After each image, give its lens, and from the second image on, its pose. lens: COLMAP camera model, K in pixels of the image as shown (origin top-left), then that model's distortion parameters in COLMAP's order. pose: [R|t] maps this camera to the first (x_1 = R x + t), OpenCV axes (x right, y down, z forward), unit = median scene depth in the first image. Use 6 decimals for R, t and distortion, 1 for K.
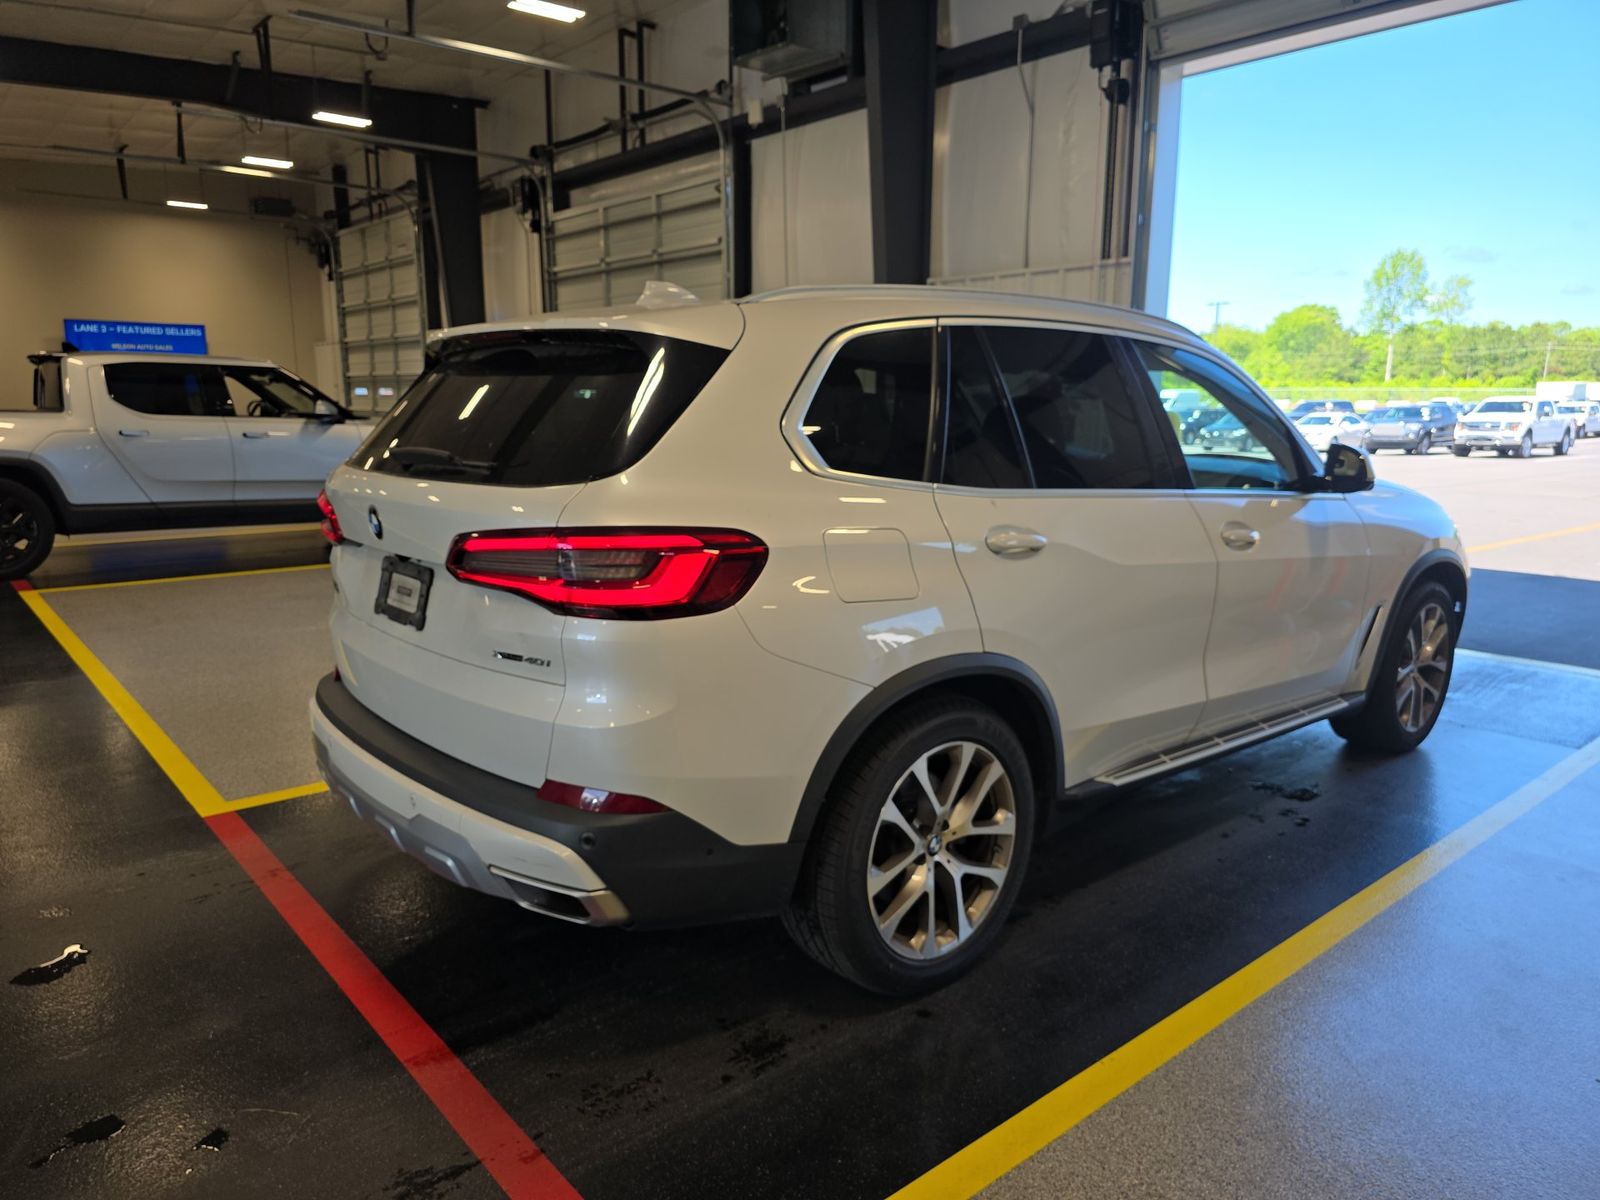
lens RADIAL K [[1159.3, 0, 797.8], [0, 1159.3, 639.0], [0, 0, 1]] dist [0.017844, -0.007882]
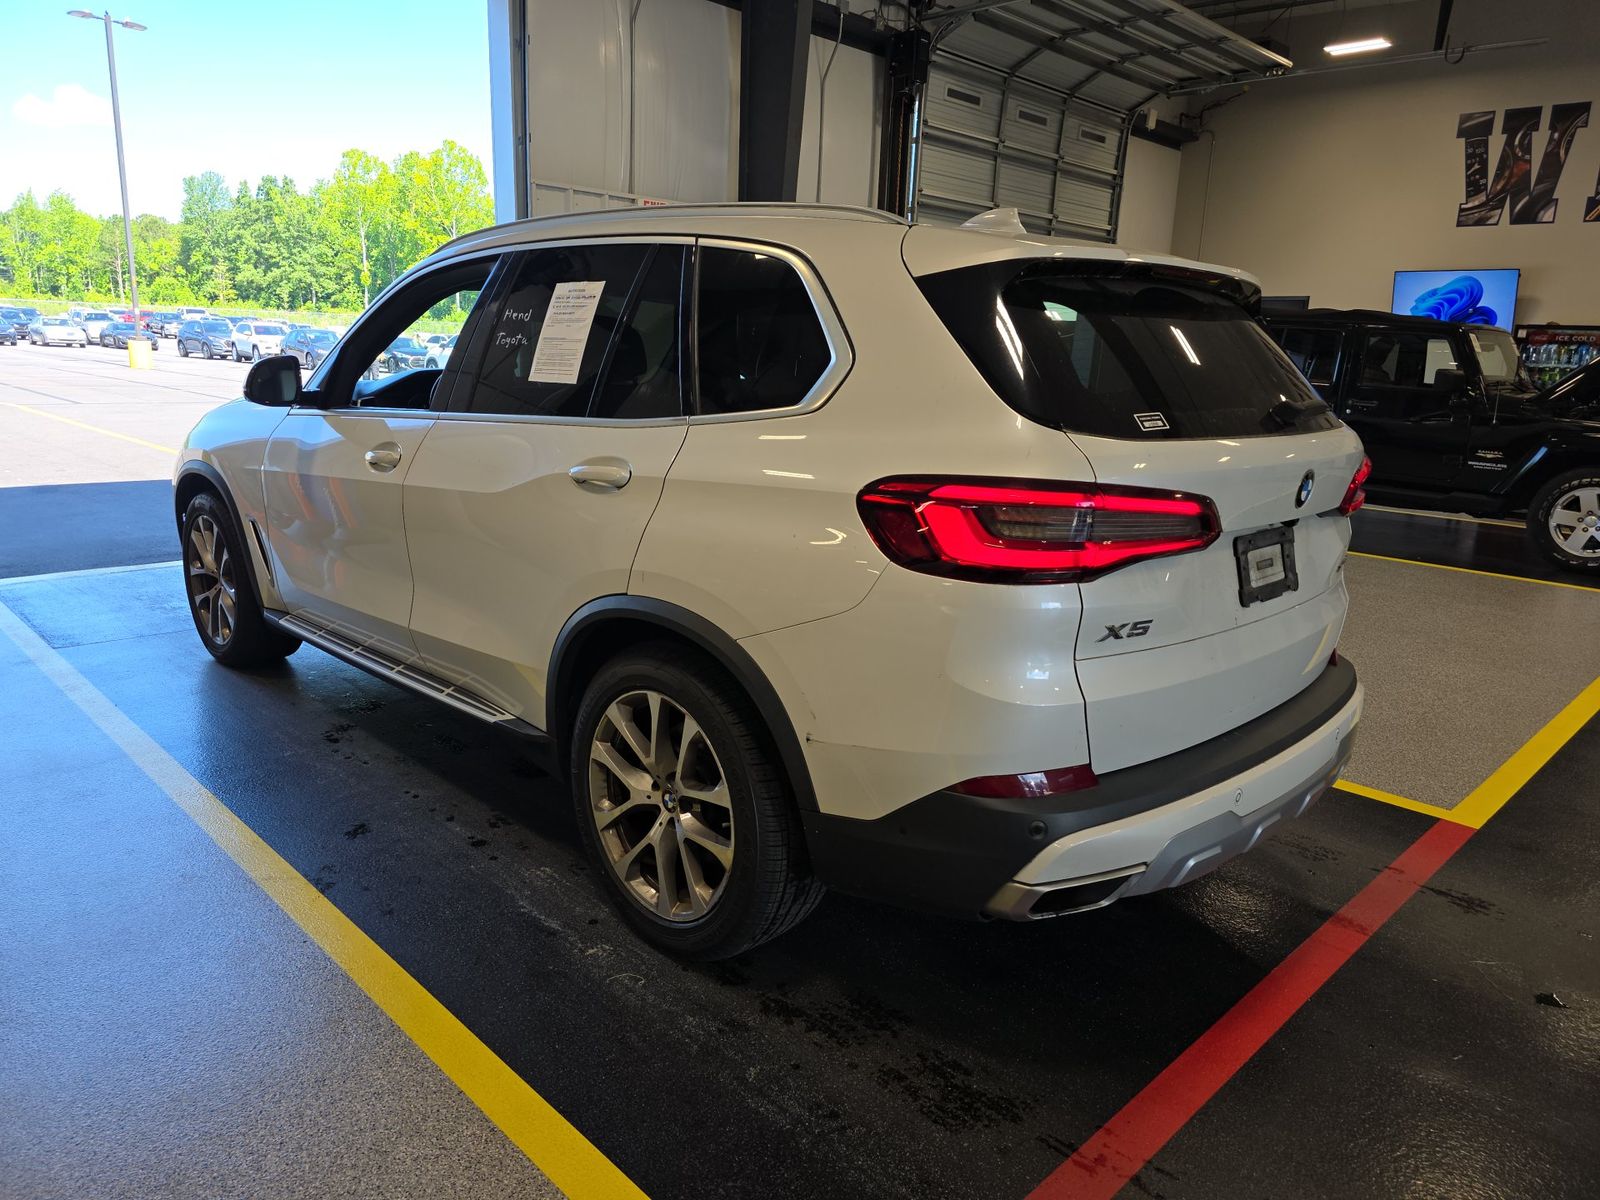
lens RADIAL K [[1100.1, 0, 797.6], [0, 1100.1, 604.9], [0, 0, 1]] dist [0.001497, -0.011267]
pose [[-0.115690, -0.243152, 0.963064, -1.002480], [0.160355, 0.952284, 0.259693, -0.258305], [-0.980256, 0.184476, -0.071179, 1.271161]]
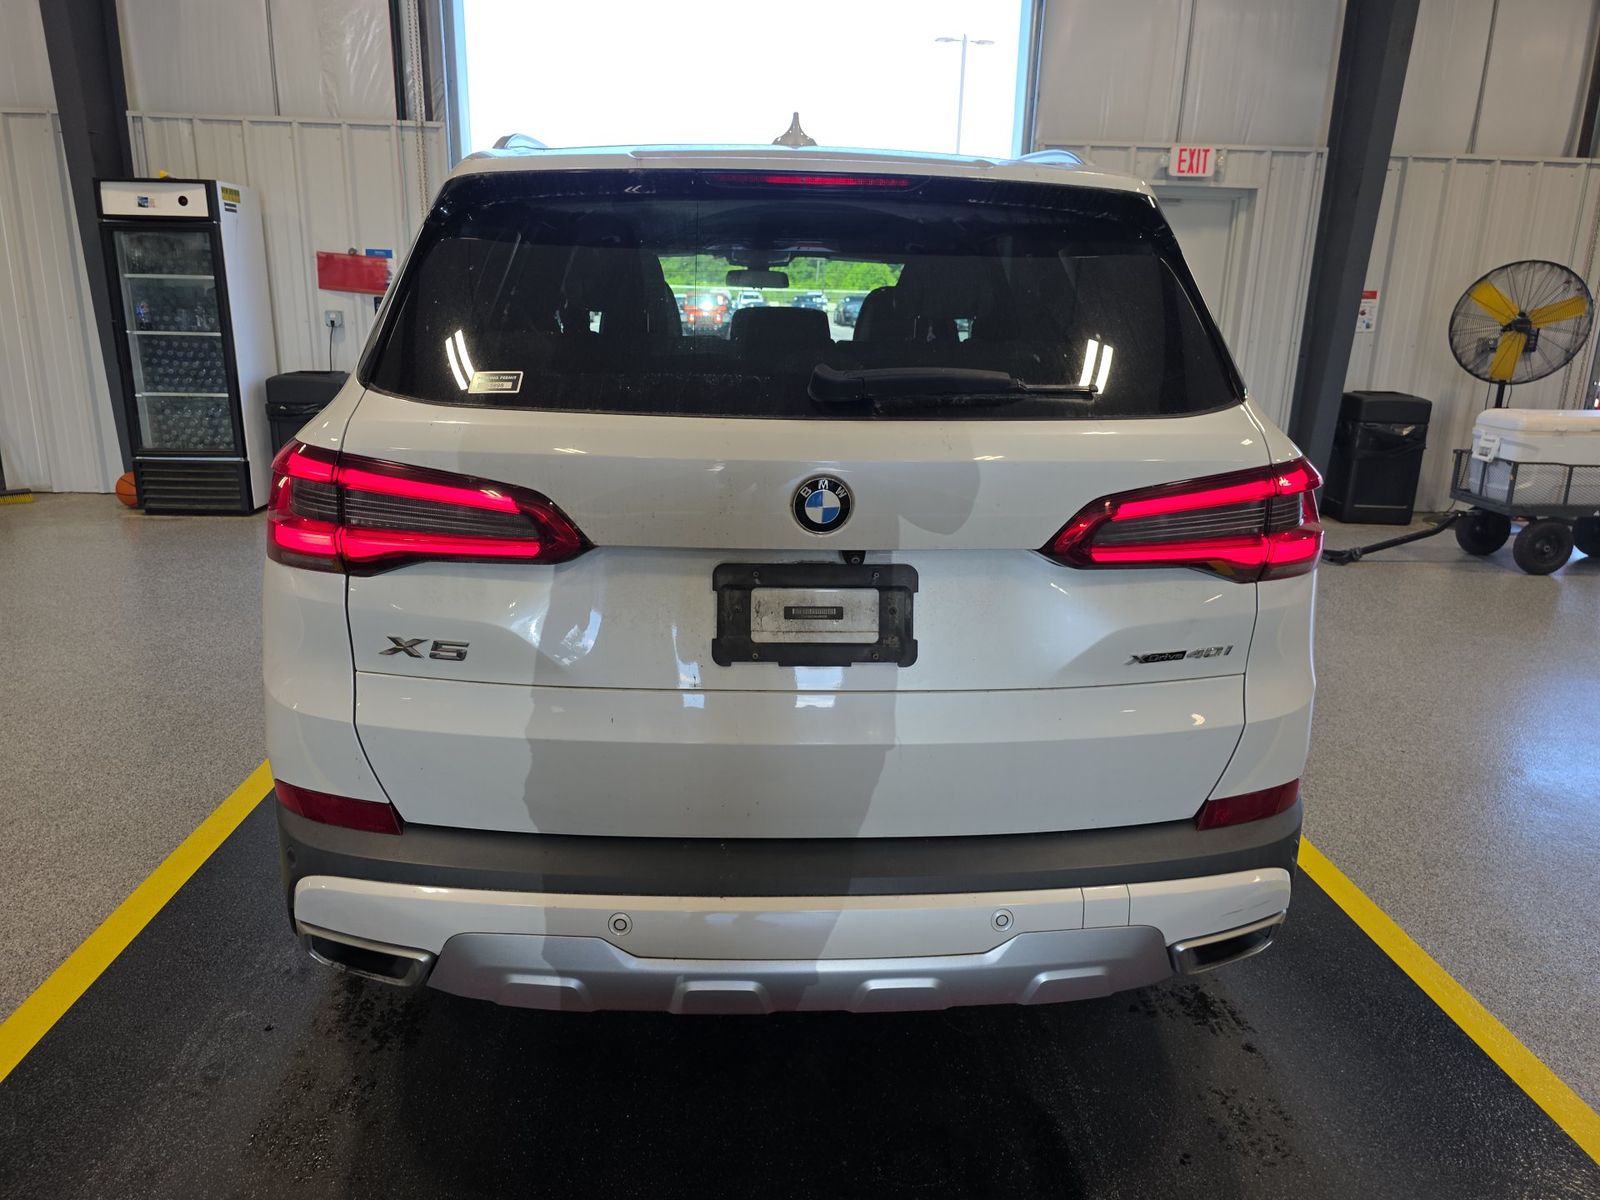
lens RADIAL K [[1100.1, 0, 797.6], [0, 1100.1, 604.9], [0, 0, 1]] dist [0.001497, -0.011267]
pose [[0.586706, -0.212918, 0.781308, -0.695772], [0.145879, 0.976821, 0.156654, -0.119241], [-0.796552, 0.022066, 0.604167, 0.602791]]
